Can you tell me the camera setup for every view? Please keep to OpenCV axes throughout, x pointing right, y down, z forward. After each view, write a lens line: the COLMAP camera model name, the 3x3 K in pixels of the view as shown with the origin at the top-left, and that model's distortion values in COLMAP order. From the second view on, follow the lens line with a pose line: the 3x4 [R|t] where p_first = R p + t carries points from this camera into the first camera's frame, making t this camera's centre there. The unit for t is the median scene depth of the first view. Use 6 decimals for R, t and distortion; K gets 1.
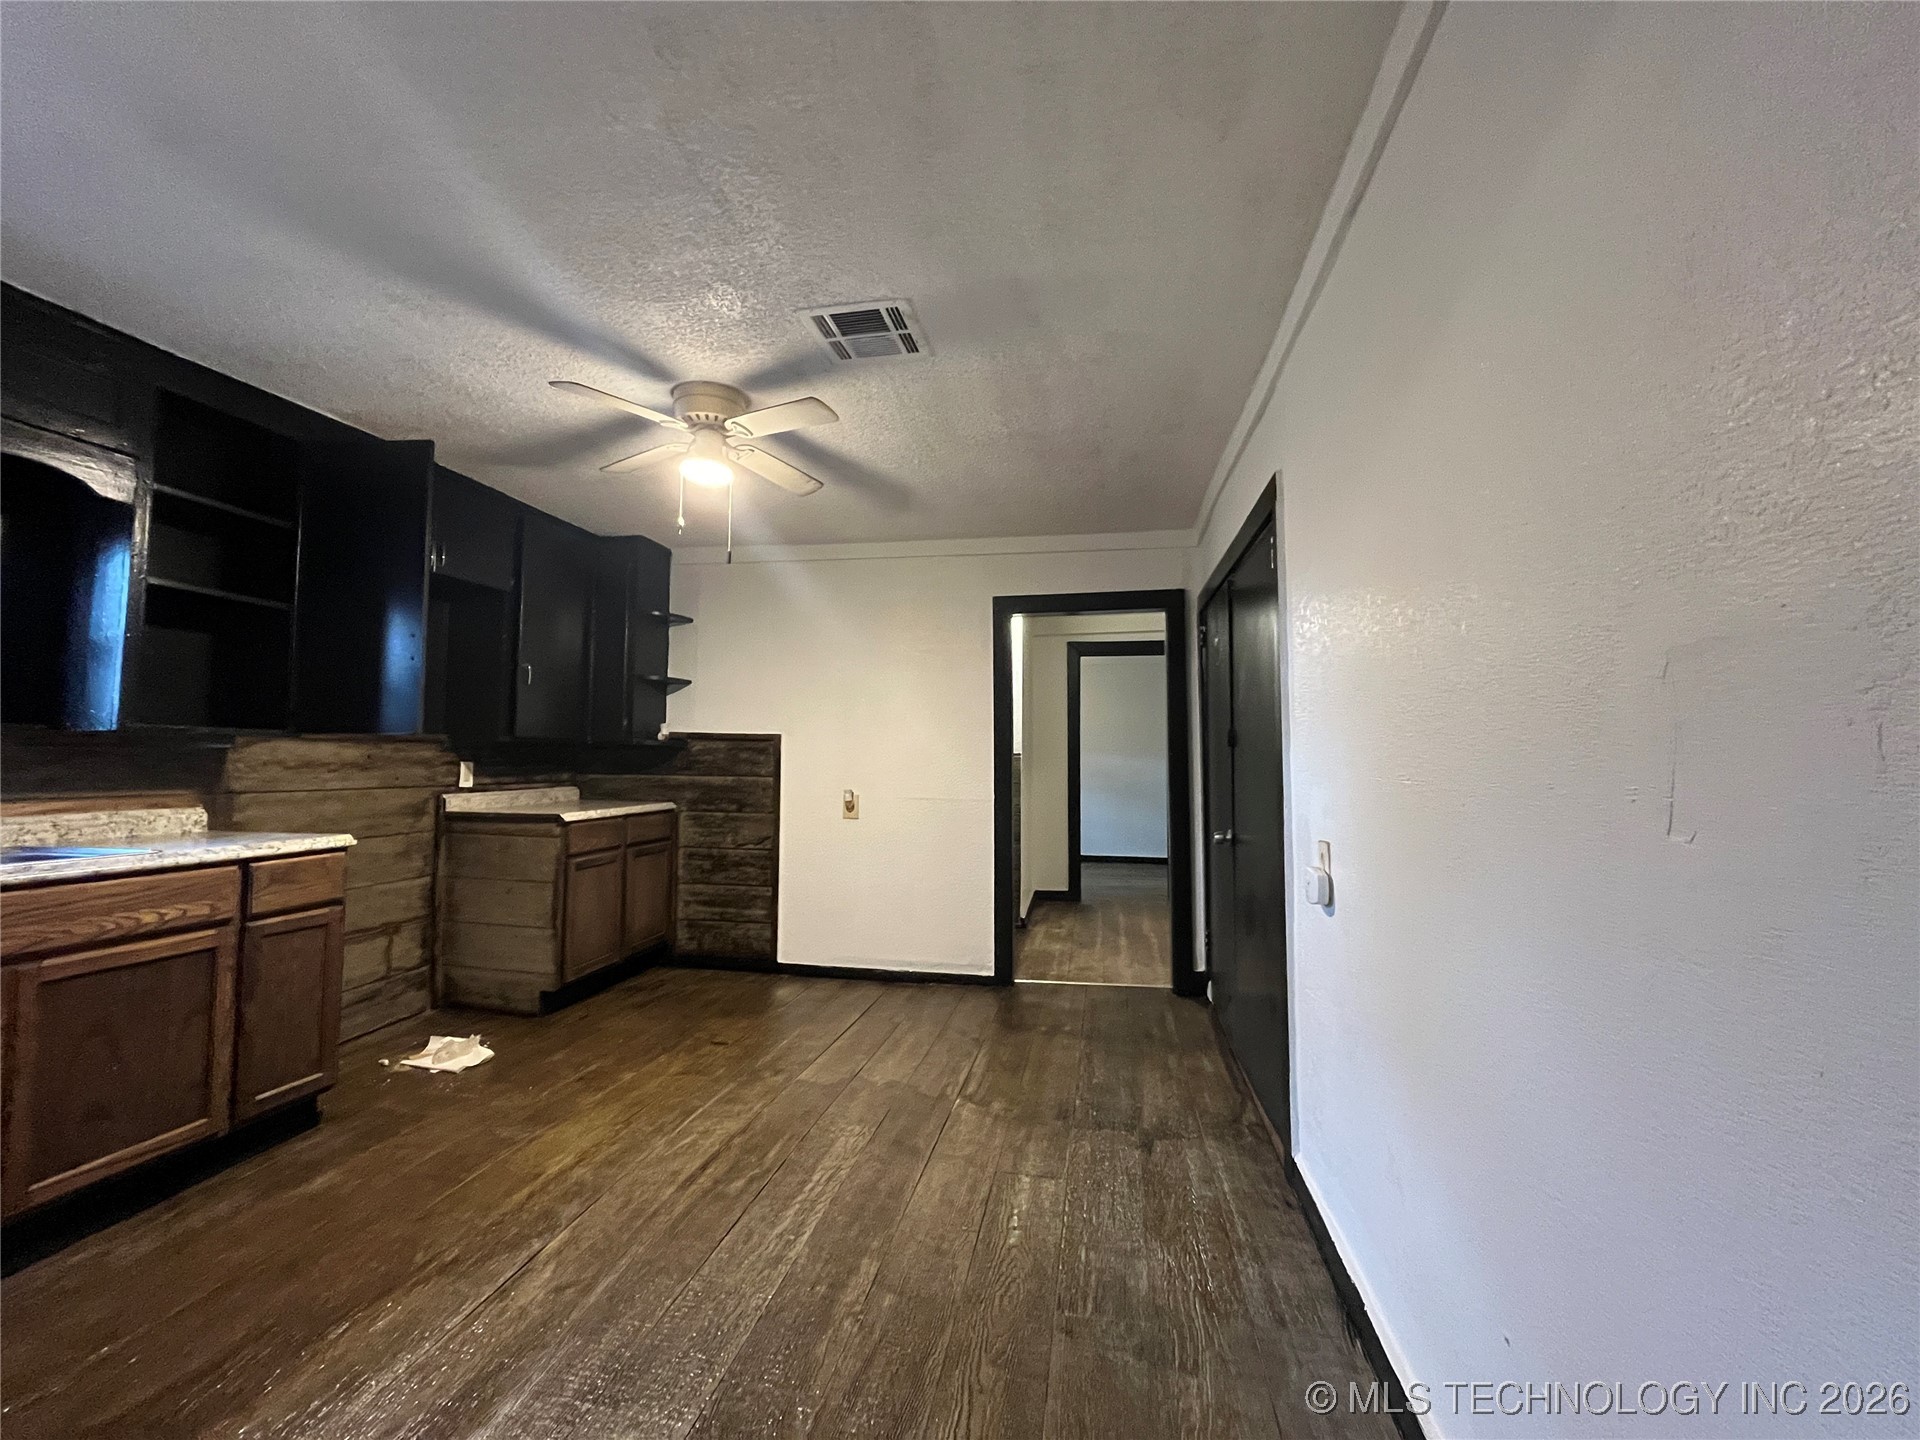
lens RADIAL K [[772.2, 0, 953.8], [0, 772.2, 719.3], [0, 0, 1]] dist [-0.004181, -0.000376]
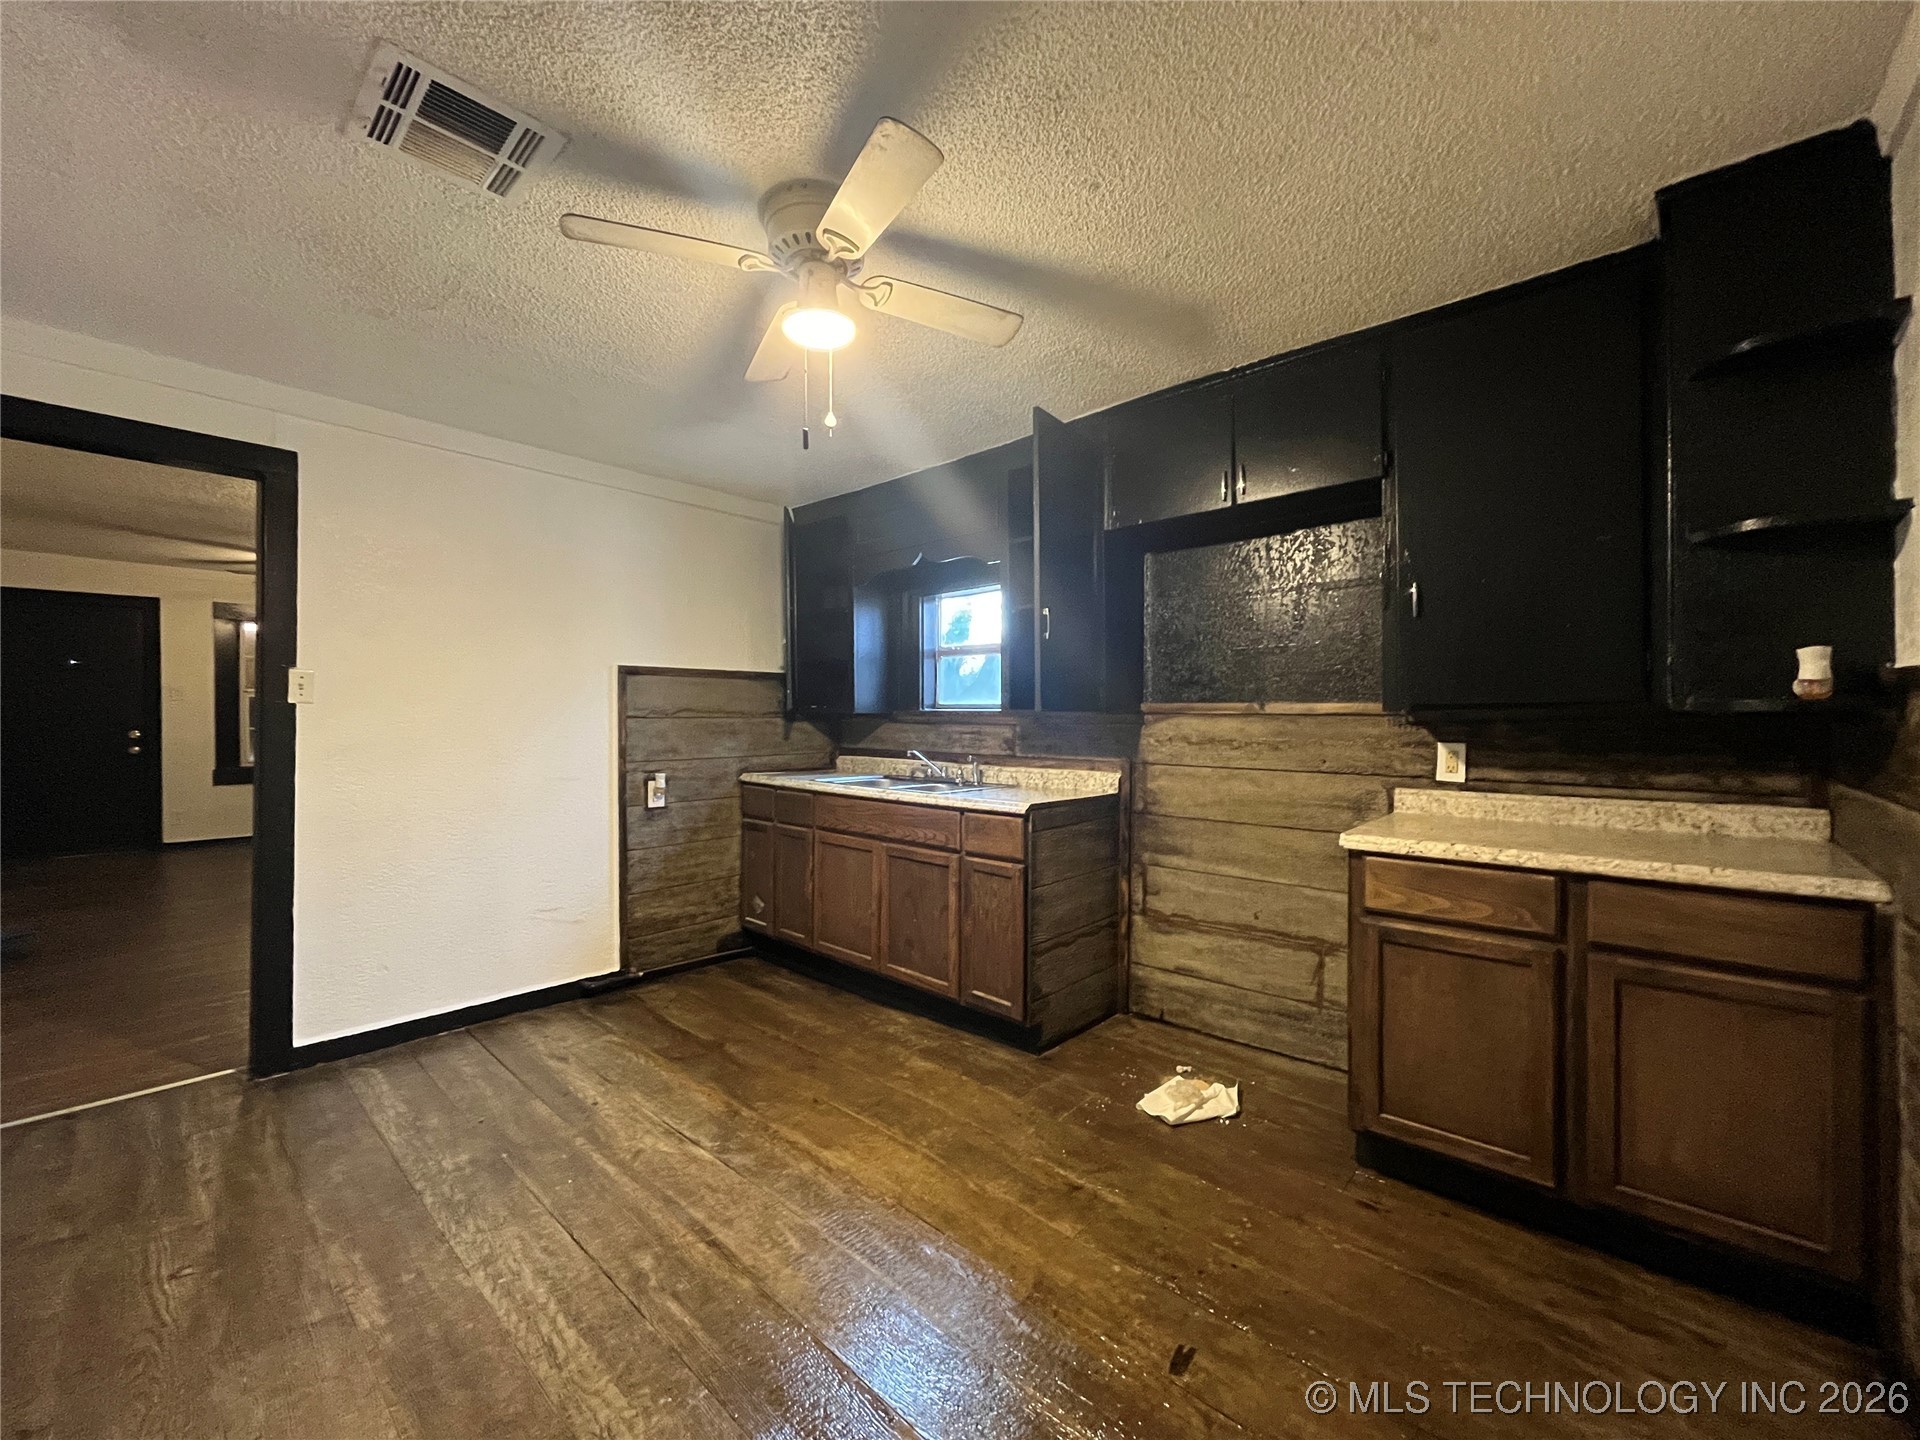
lens RADIAL K [[772.2, 0, 953.8], [0, 772.2, 719.3], [0, 0, 1]] dist [-0.004181, -0.000376]
pose [[-0.519453, -0.002045, -0.854497, 0.151355], [0.041098, 0.998780, -0.027373, 0.038681], [0.853510, -0.049337, -0.518735, 1.052610]]
